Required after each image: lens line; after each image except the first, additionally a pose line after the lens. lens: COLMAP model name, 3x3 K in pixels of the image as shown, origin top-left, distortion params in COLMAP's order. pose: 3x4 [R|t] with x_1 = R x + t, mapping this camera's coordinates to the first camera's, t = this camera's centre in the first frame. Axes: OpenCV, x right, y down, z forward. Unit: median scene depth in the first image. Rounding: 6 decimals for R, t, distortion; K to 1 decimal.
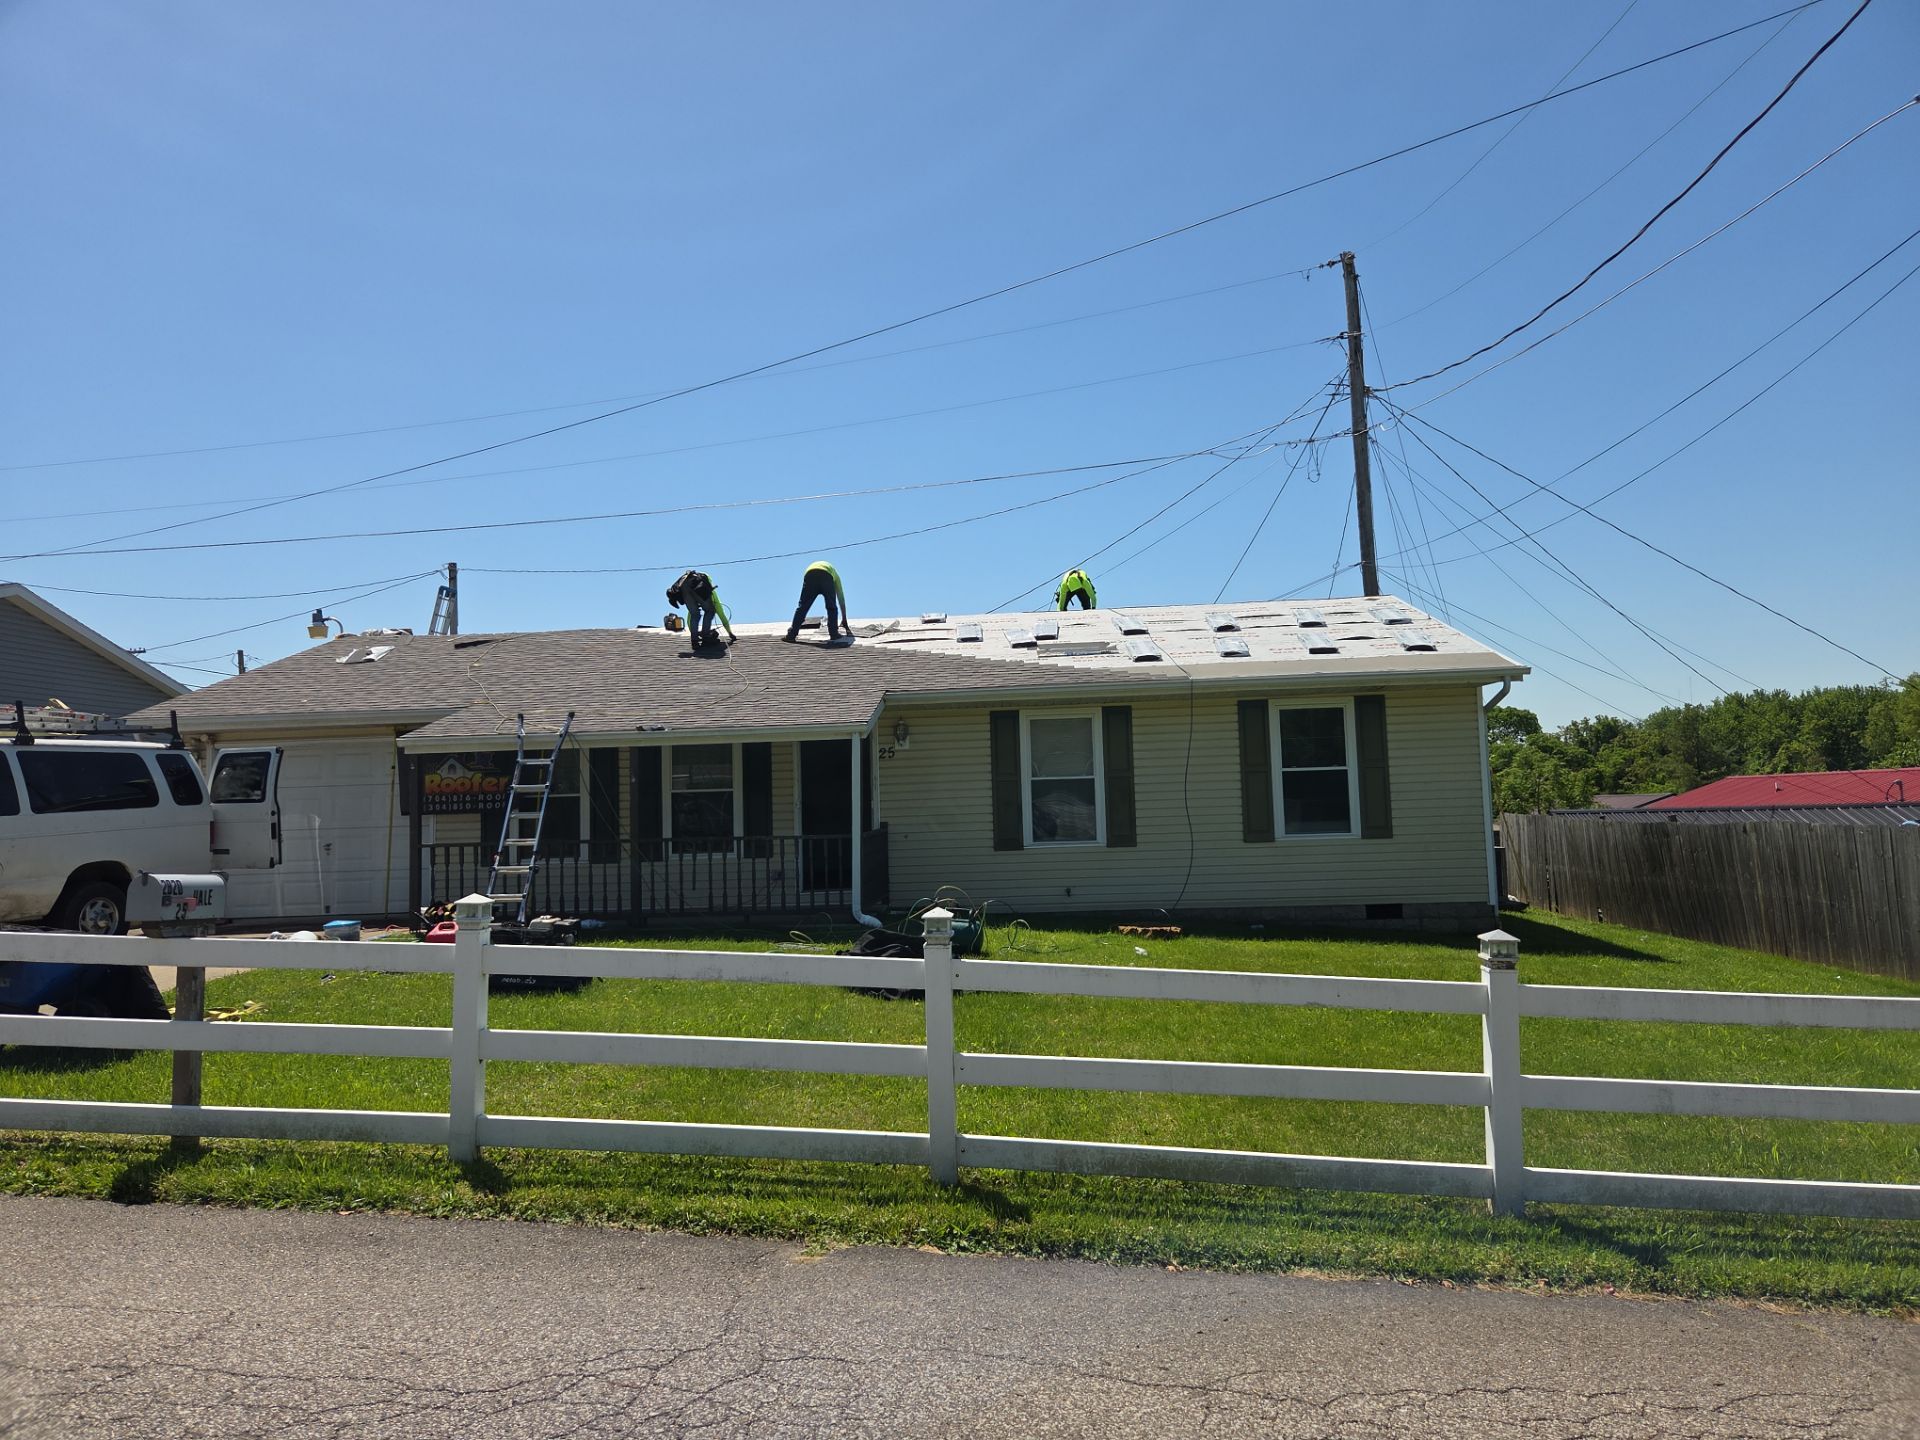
lens RADIAL K [[1259.6, 0, 957.5], [0, 1259.6, 731.7], [0, 0, 1]] dist [0.055481, -0.033358]
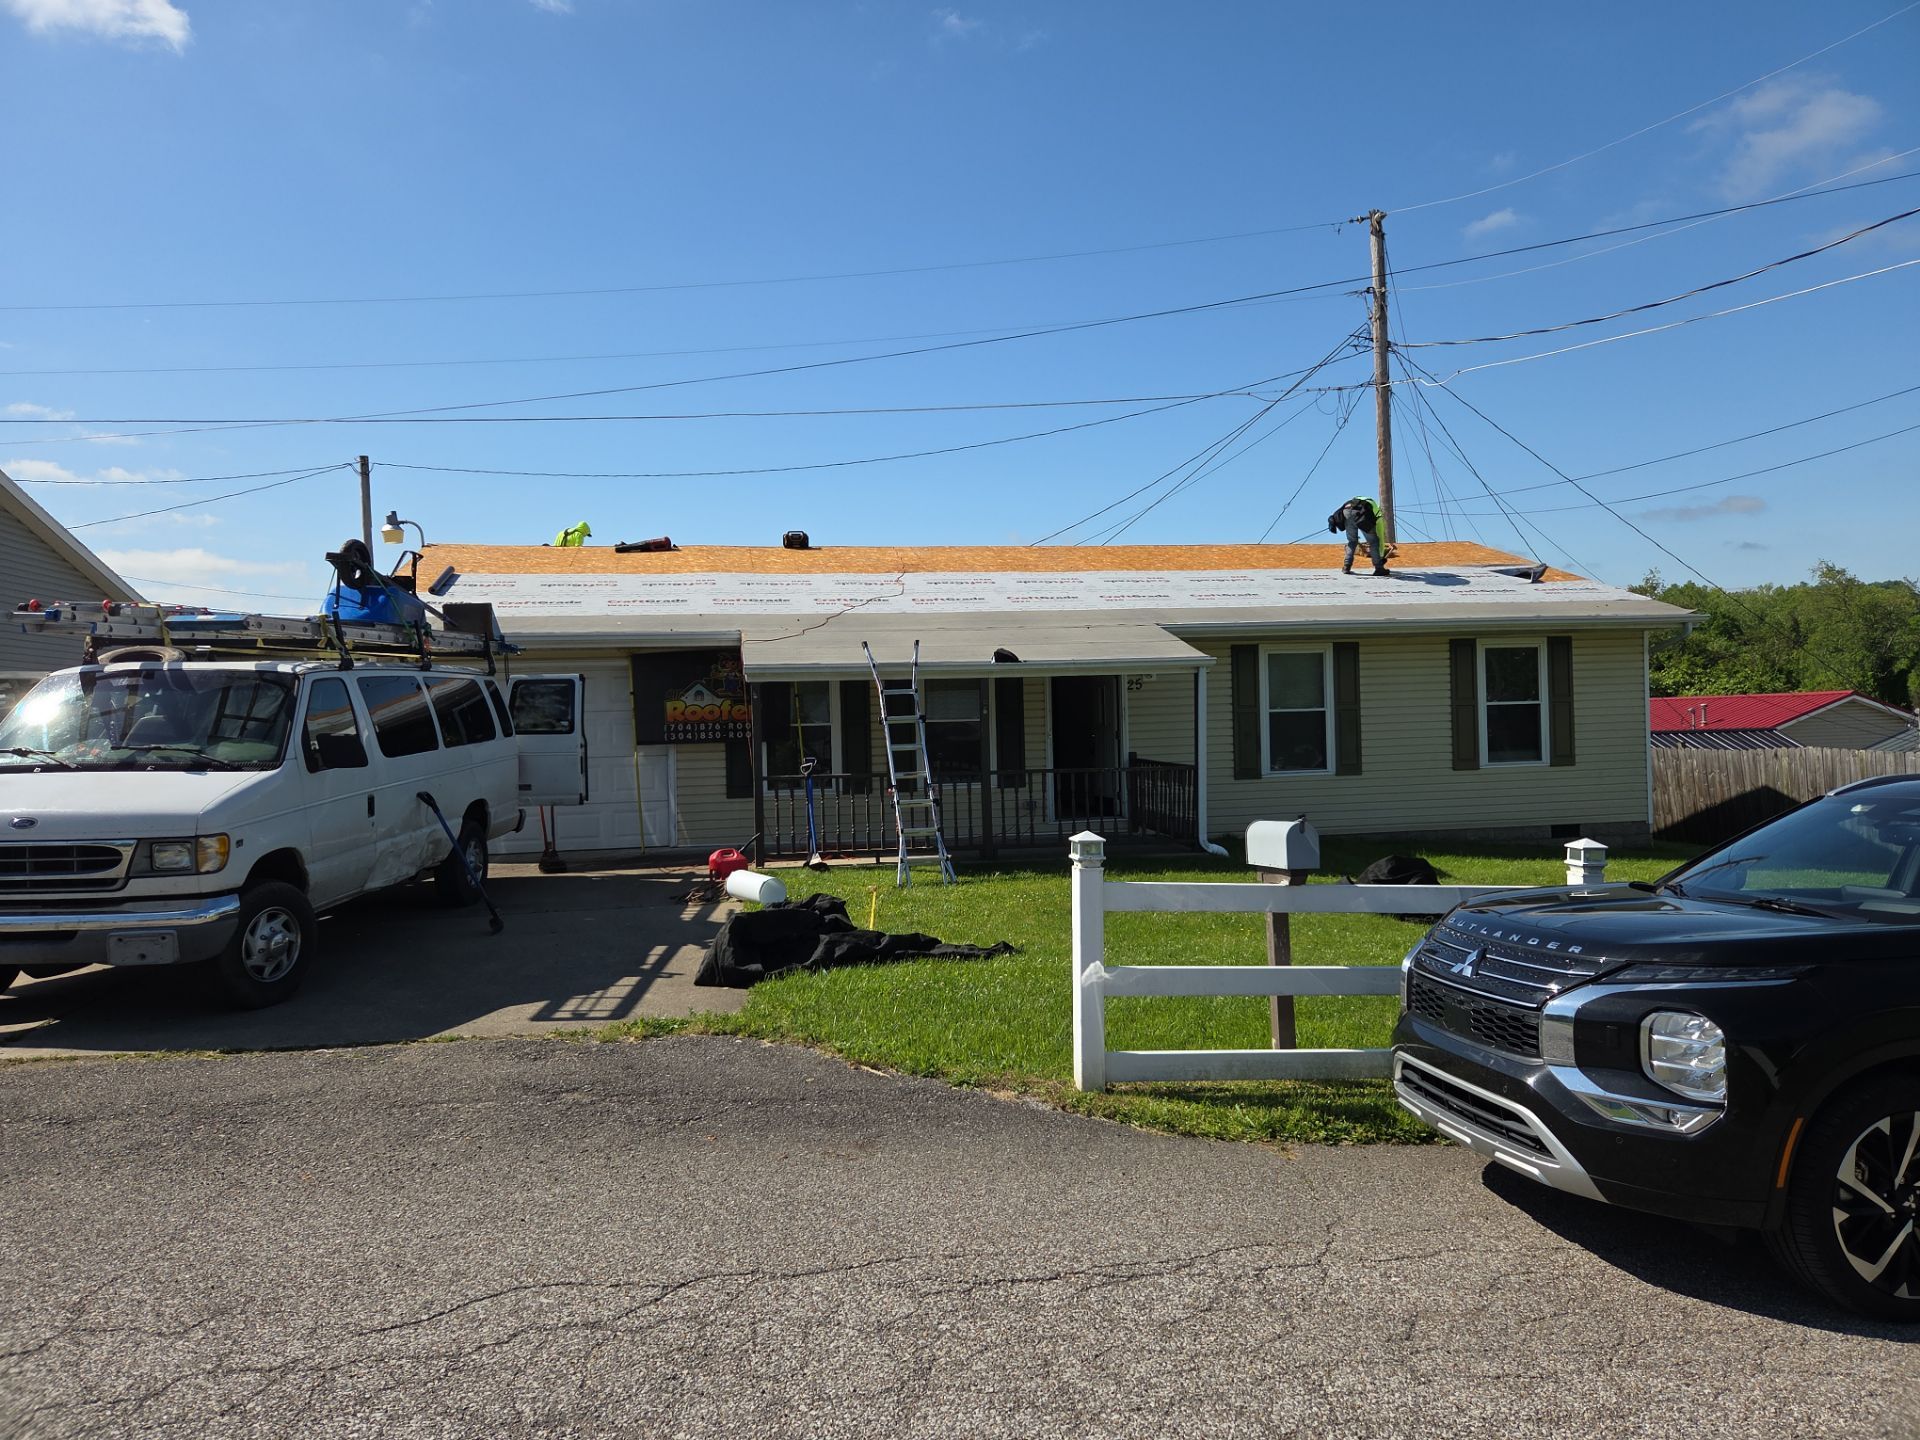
lens RADIAL K [[1259.6, 0, 951.8], [0, 1259.6, 727.9], [0, 0, 1]] dist [0.055481, -0.033358]
pose [[0.970531, 0.002442, 0.240966, -0.450364], [-0.017357, 0.998060, 0.059792, -0.006401], [-0.240352, -0.062213, 0.968690, 0.045975]]
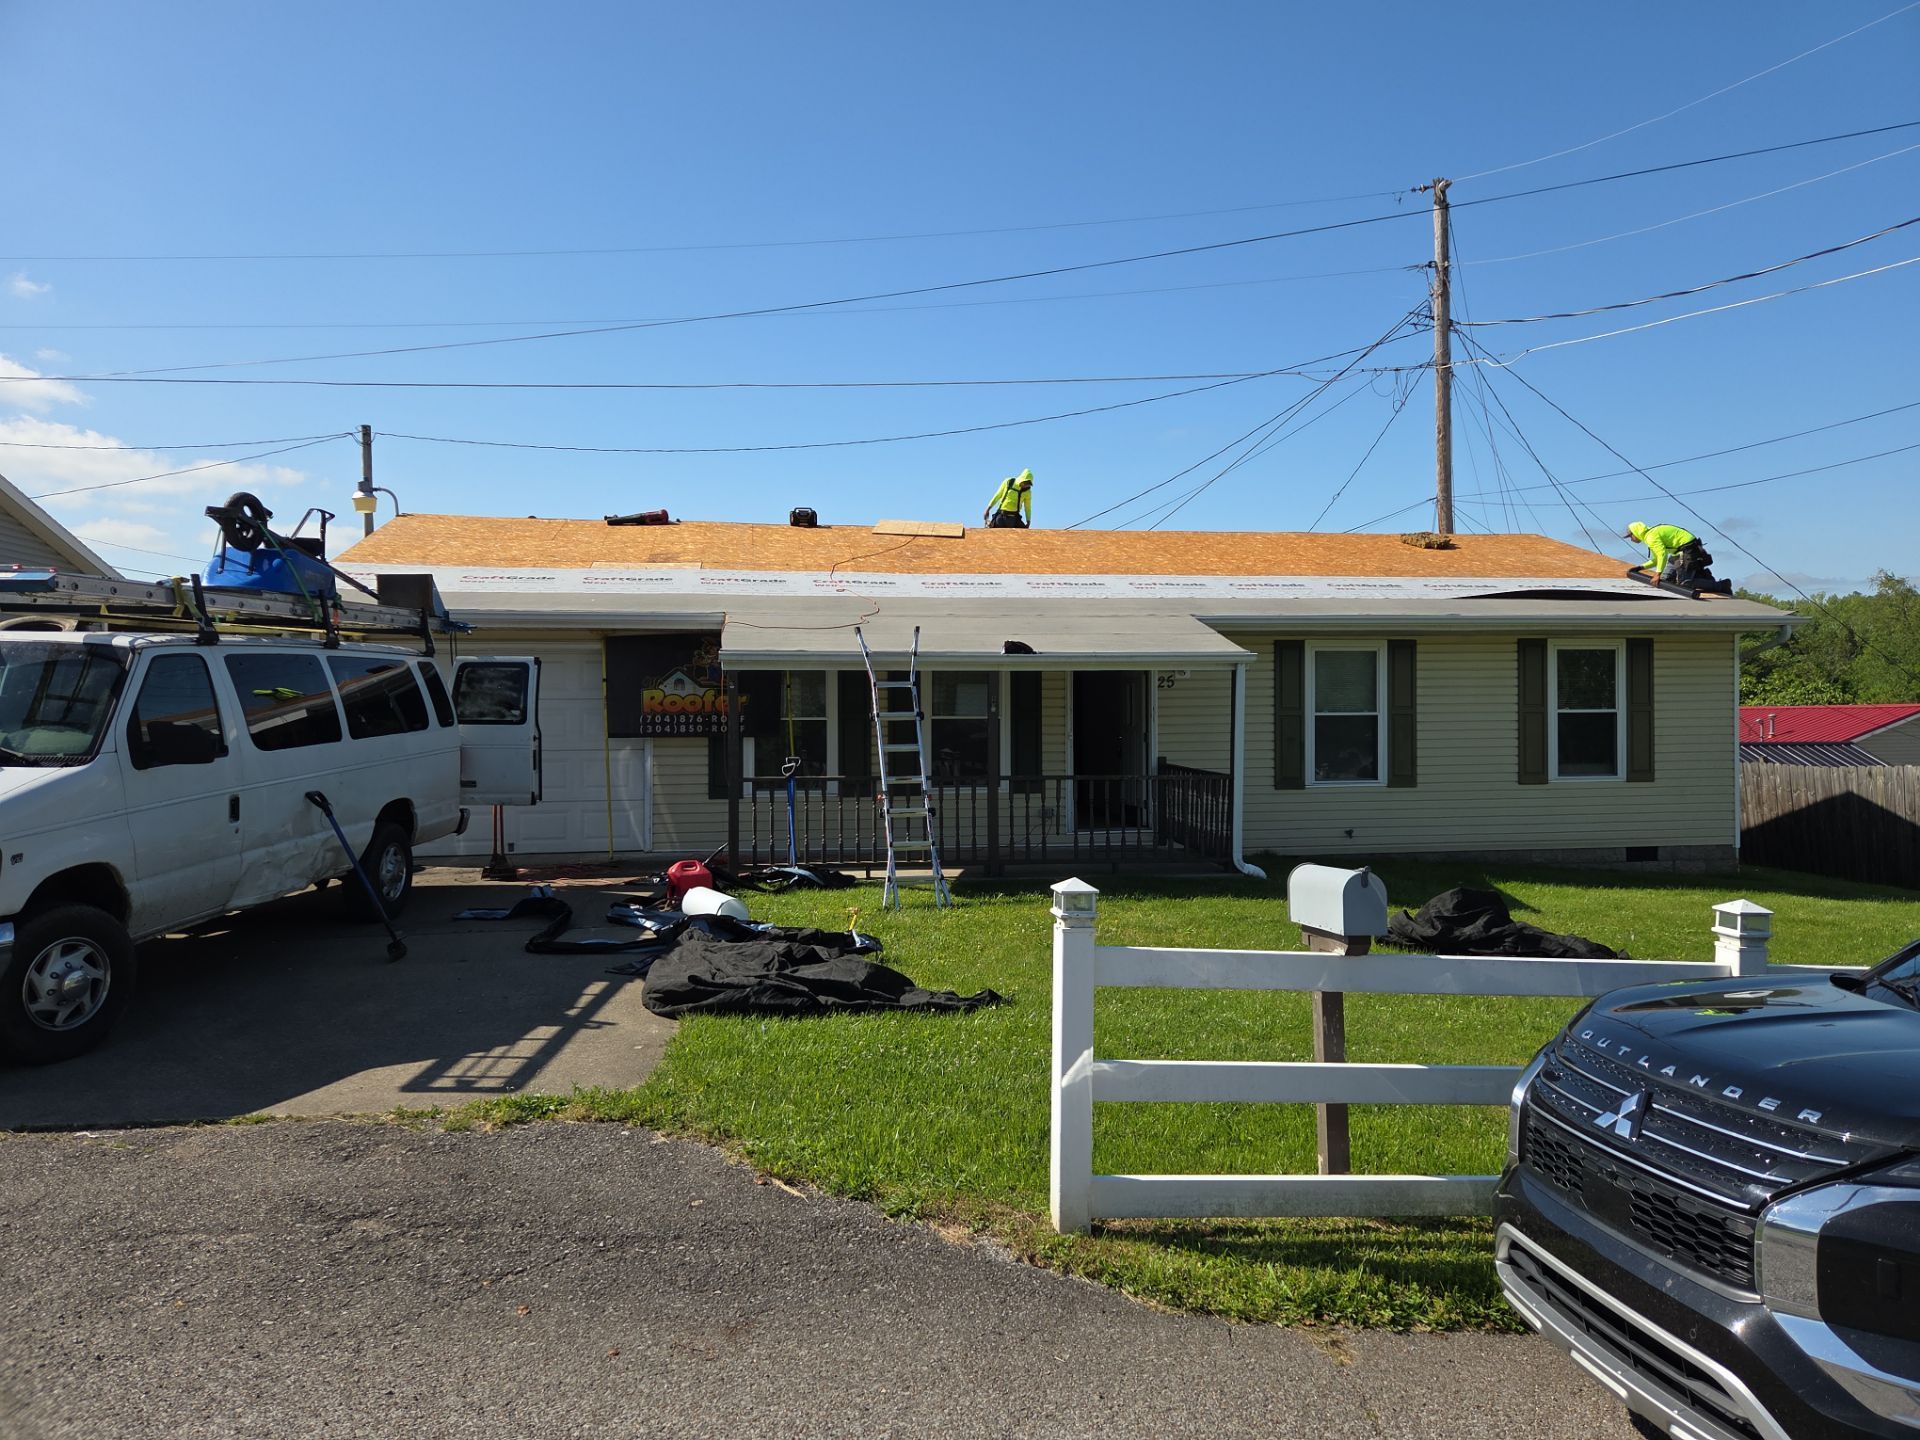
lens RADIAL K [[1259.6, 0, 973.7], [0, 1259.6, 723.8], [0, 0, 1]] dist [0.055481, -0.033358]
pose [[0.973680, 0.022537, 0.226802, -0.405110], [-0.037648, 0.997333, 0.062522, -0.004709], [-0.224788, -0.069415, 0.971932, 0.136994]]
